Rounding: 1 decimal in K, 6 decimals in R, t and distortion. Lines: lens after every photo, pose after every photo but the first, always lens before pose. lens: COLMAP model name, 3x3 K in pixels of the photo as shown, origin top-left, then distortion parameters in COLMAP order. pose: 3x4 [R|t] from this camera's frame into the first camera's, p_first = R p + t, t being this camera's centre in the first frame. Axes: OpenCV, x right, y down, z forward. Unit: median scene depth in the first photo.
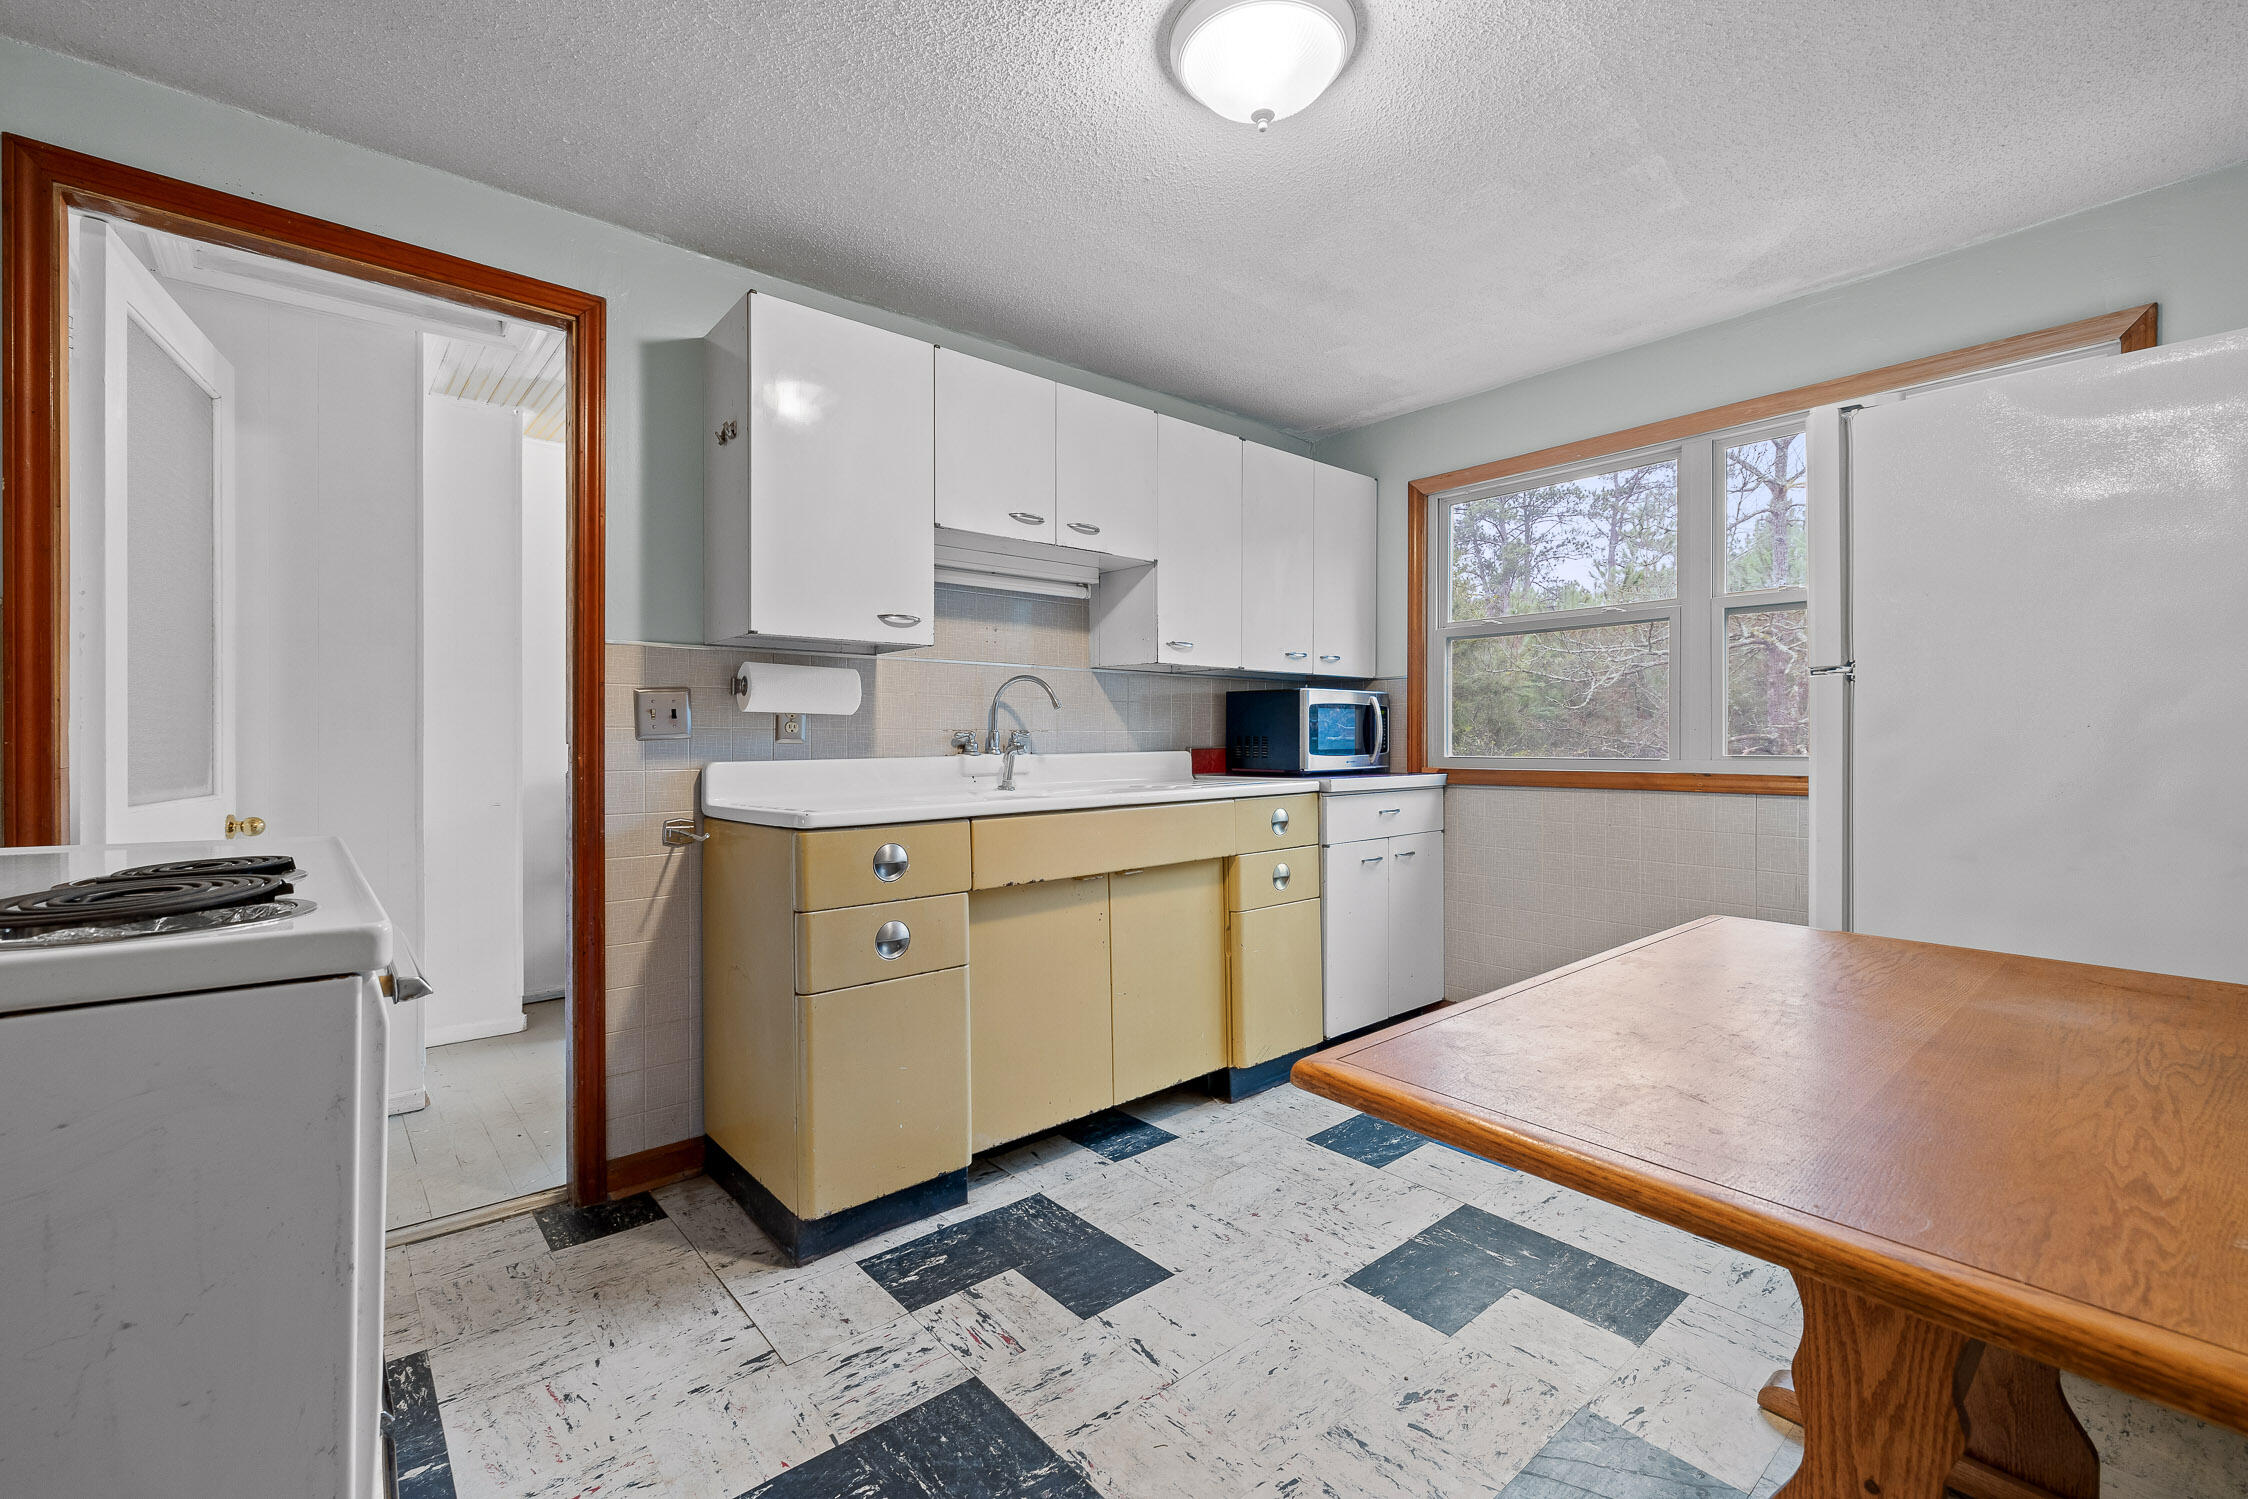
lens RADIAL K [[956.2, 0, 1131.0], [0, 956.2, 742.2], [0, 0, 1]] dist [0.000159, -0.000614]
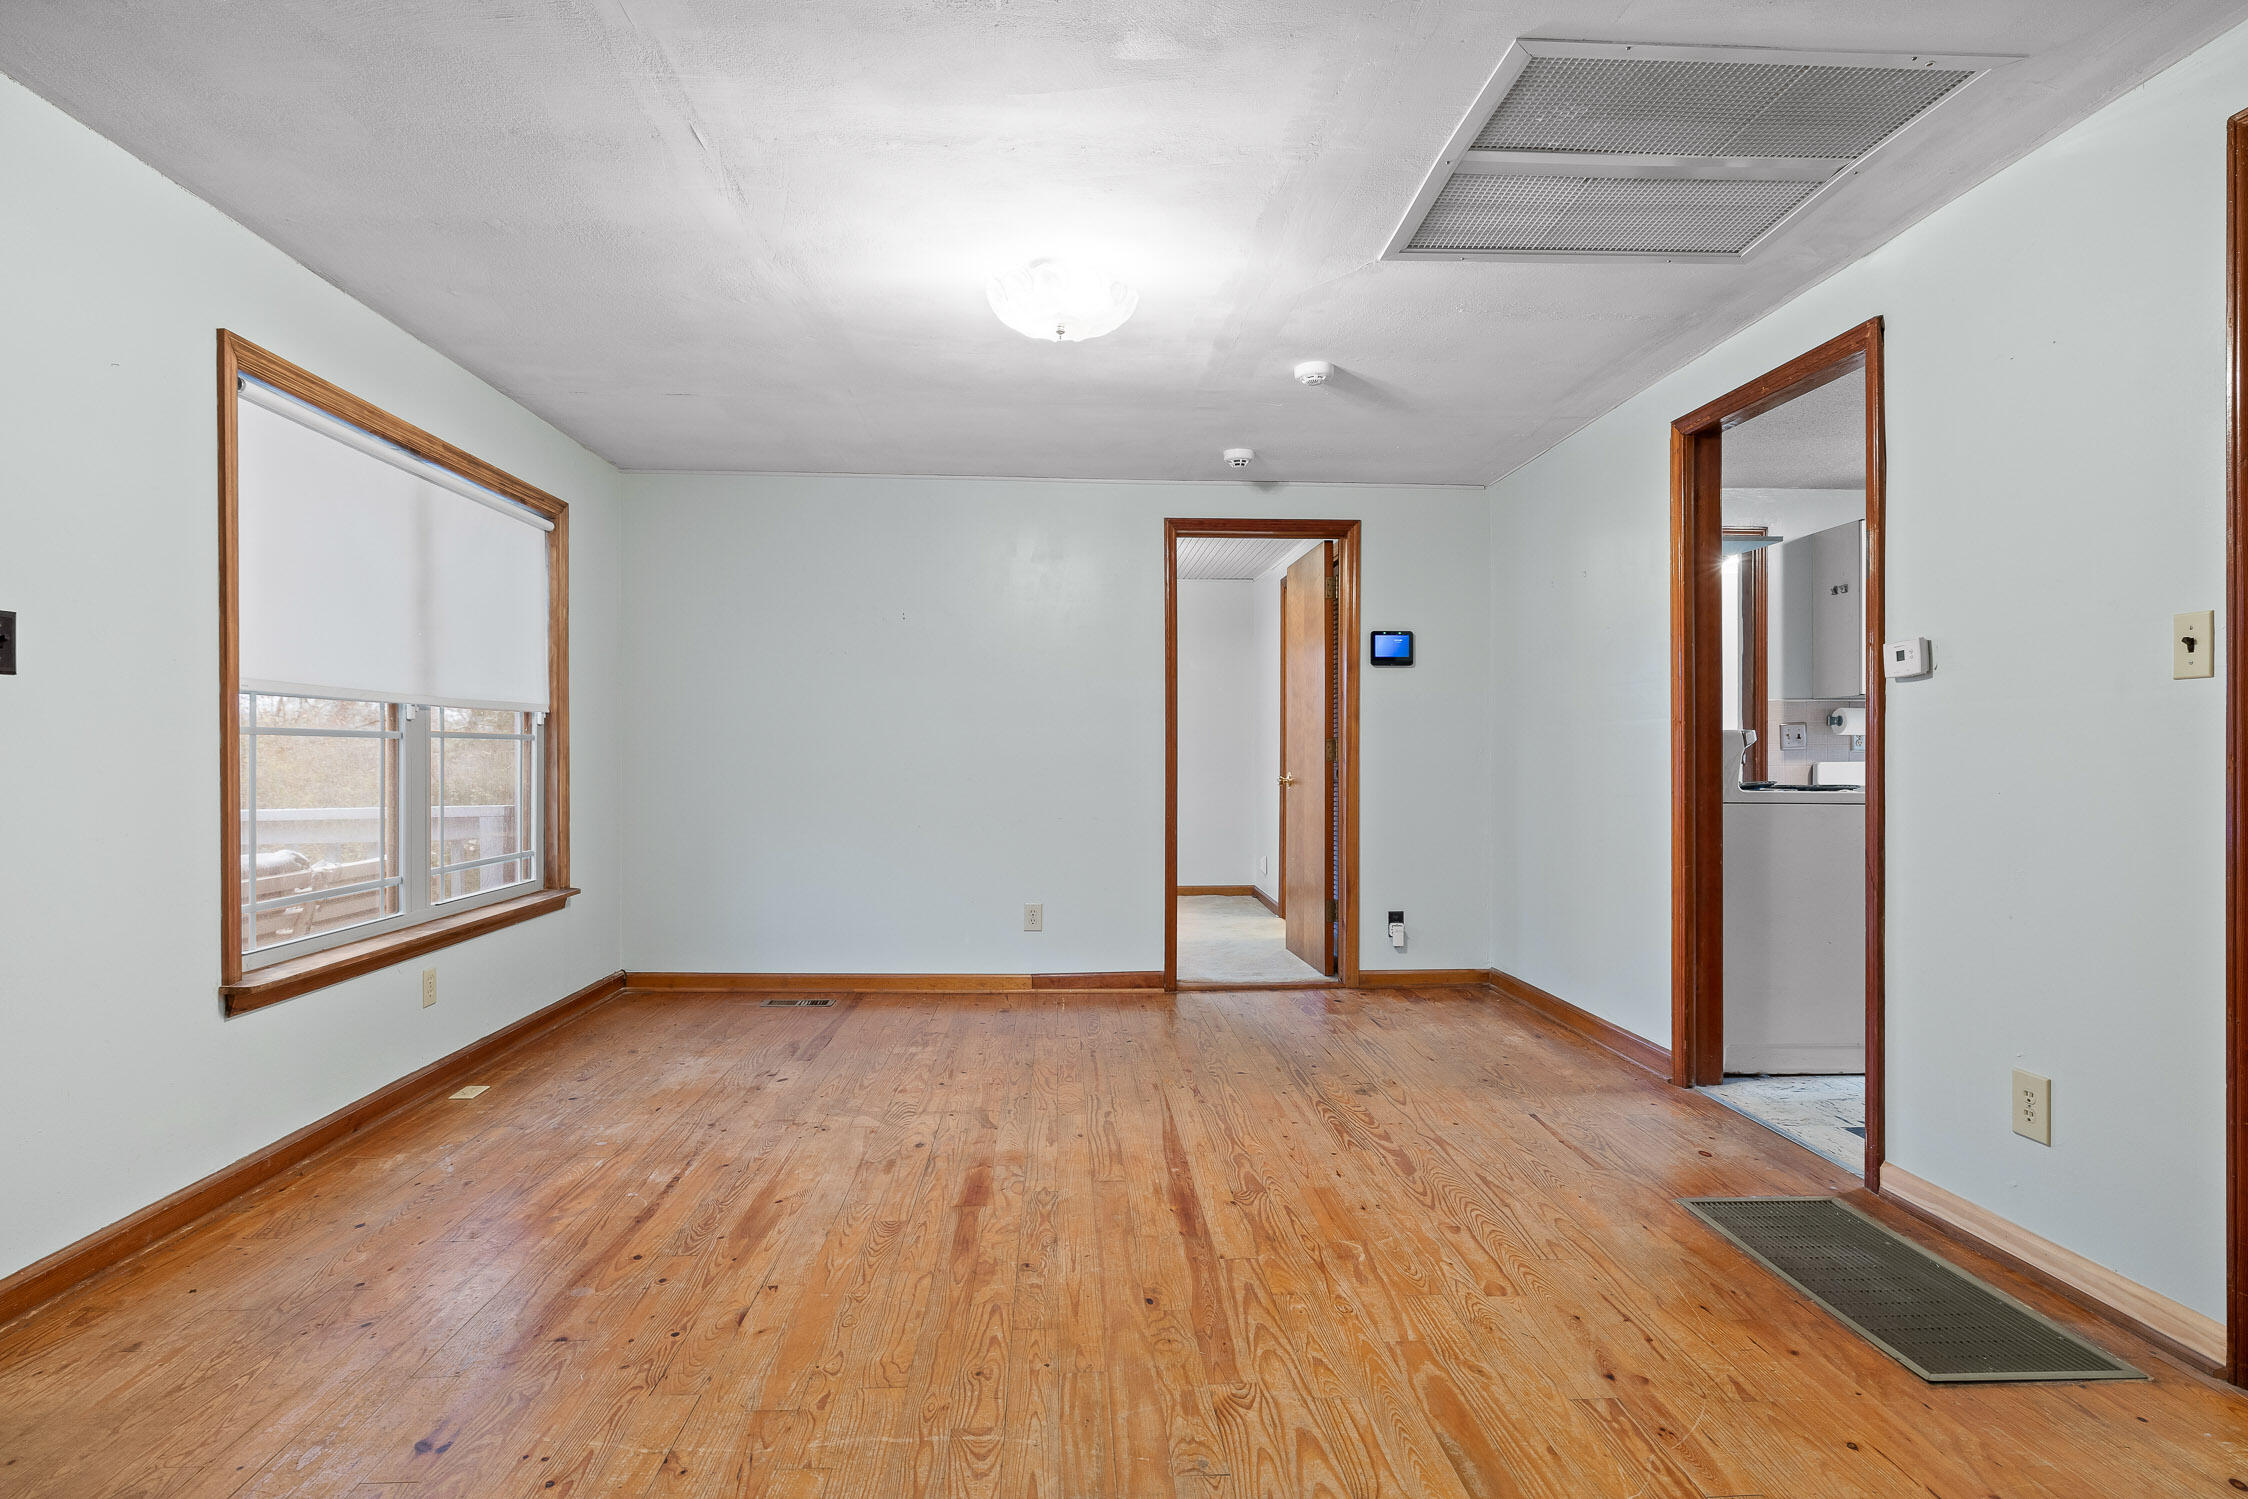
lens RADIAL K [[1146.3, 0, 1125.1], [0, 1146.3, 754.6], [0, 0, 1]] dist [-0.007187, 0.002746]
pose [[0.787648, 0.002613, -0.616120, -0.108476], [-0.001481, 0.999996, 0.002349, 0.003907], [0.616124, -0.000938, 0.787649, -1.356397]]
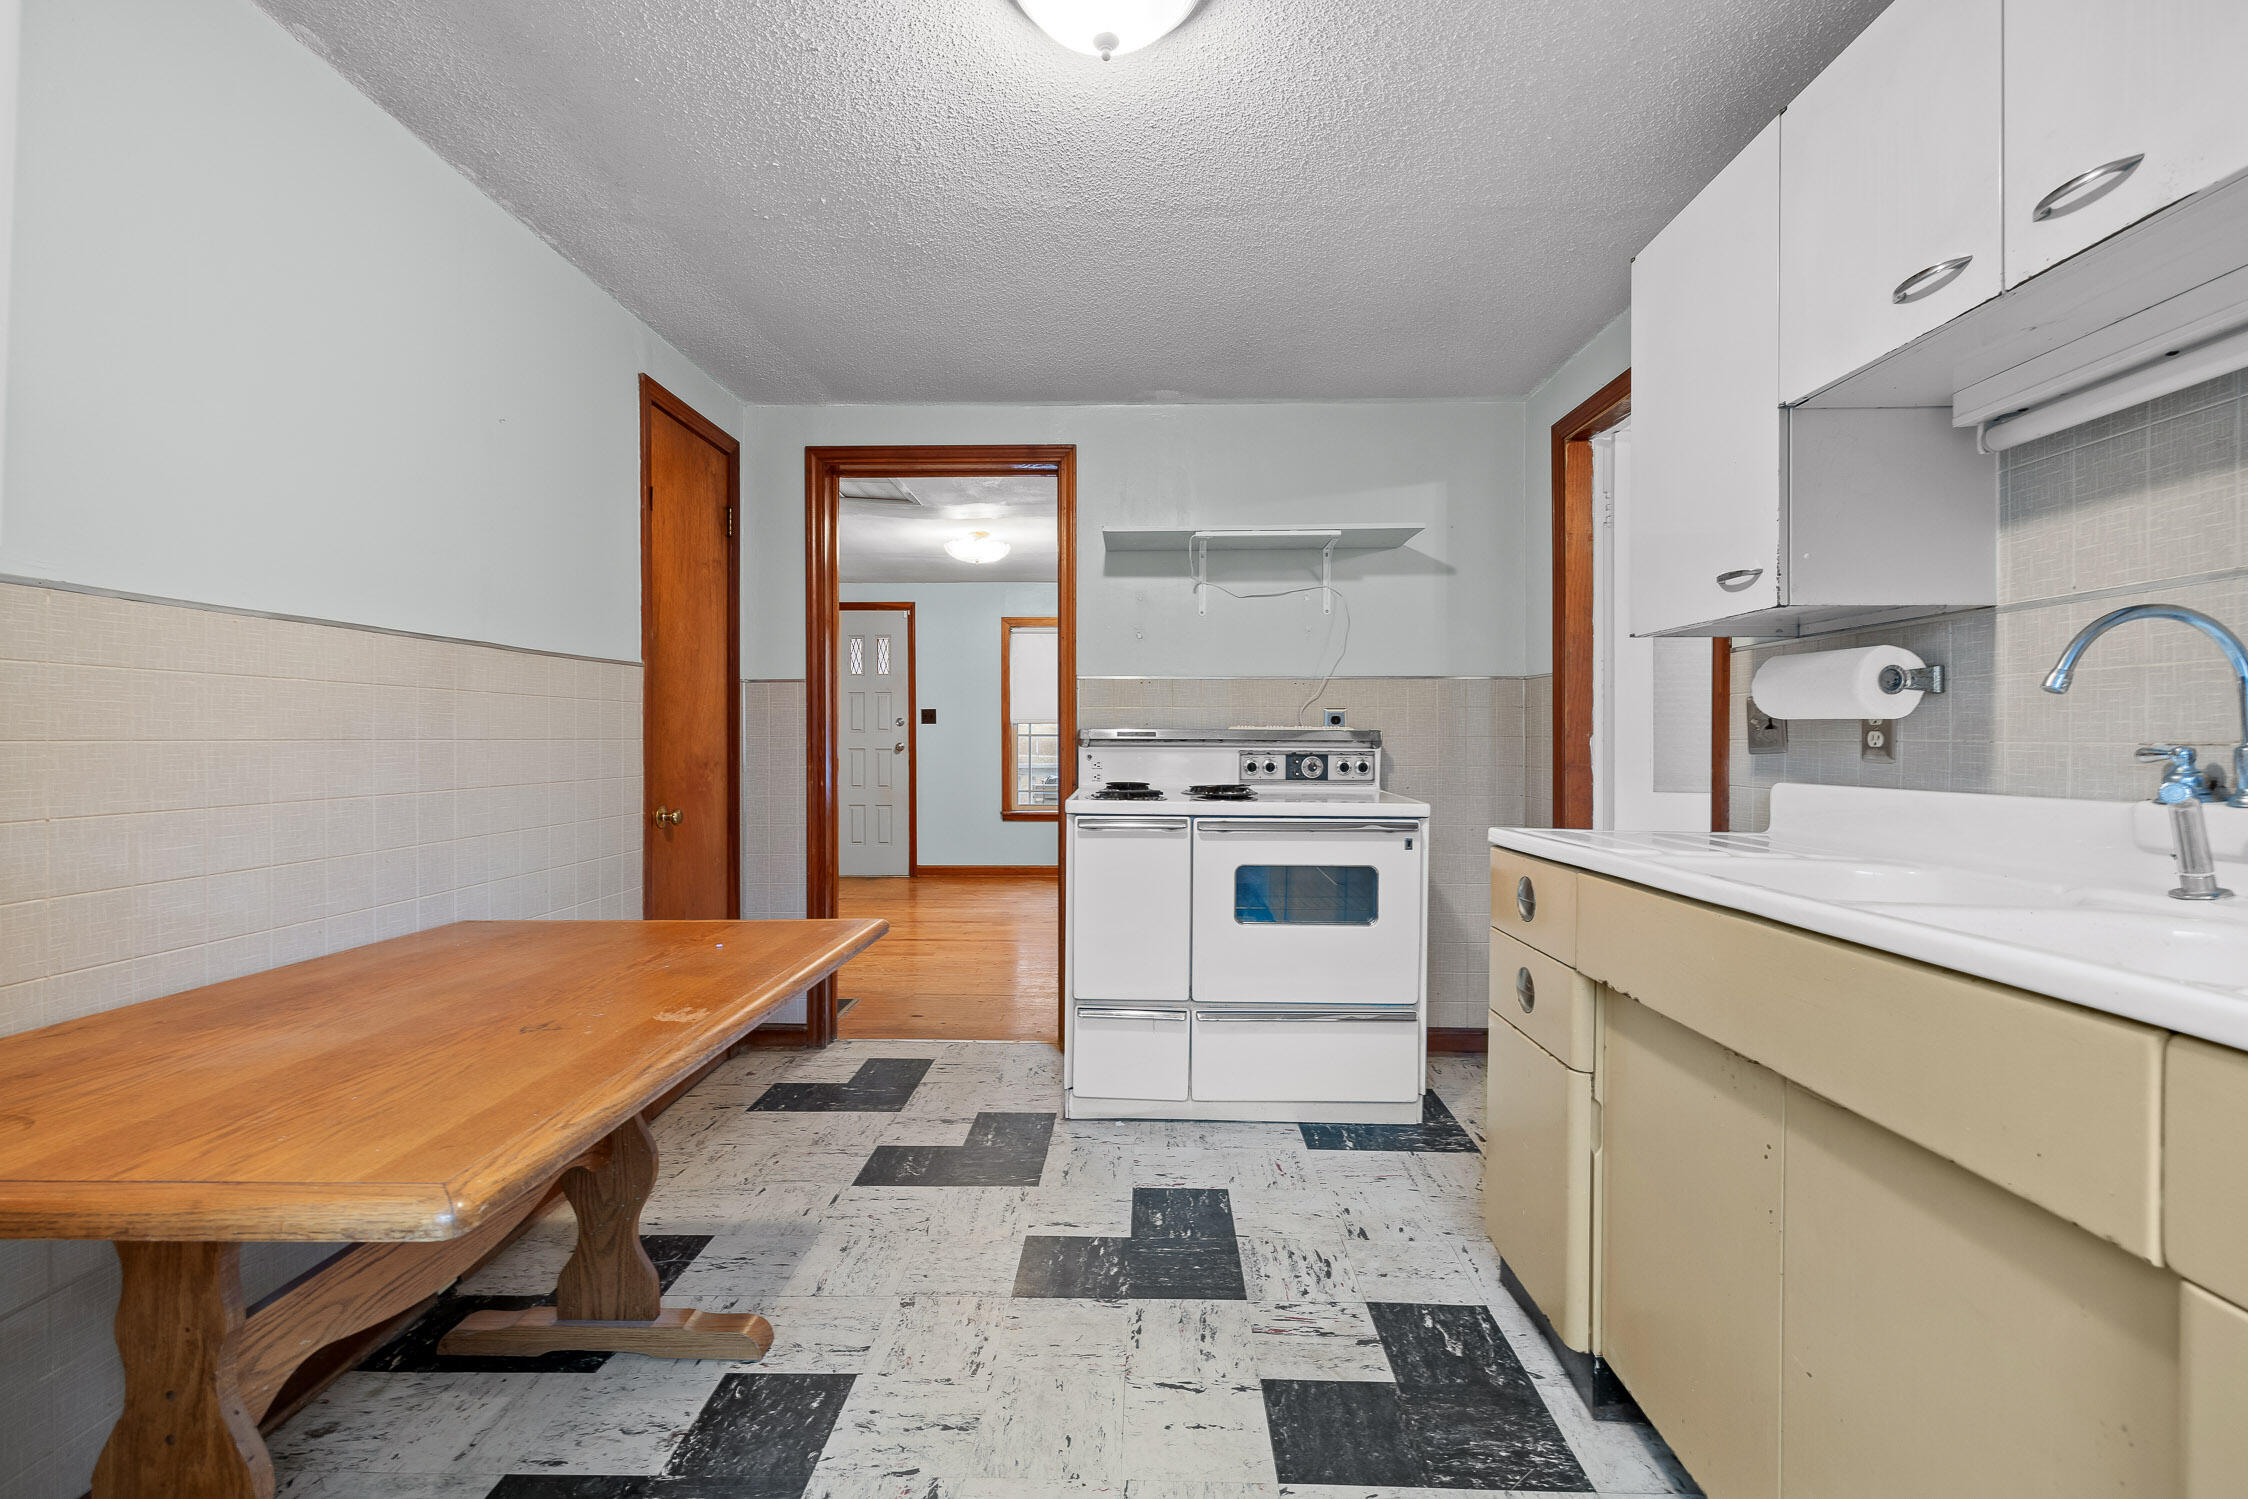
lens RADIAL K [[956.2, 0, 1112.3], [0, 956.2, 747.0], [0, 0, 1]] dist [0.000159, -0.000614]
pose [[-0.683638, 0.008087, -0.729776, 0.456484], [-0.001315, 0.999923, 0.012312, -0.015278], [0.729820, 0.009376, -0.683575, 0.958477]]
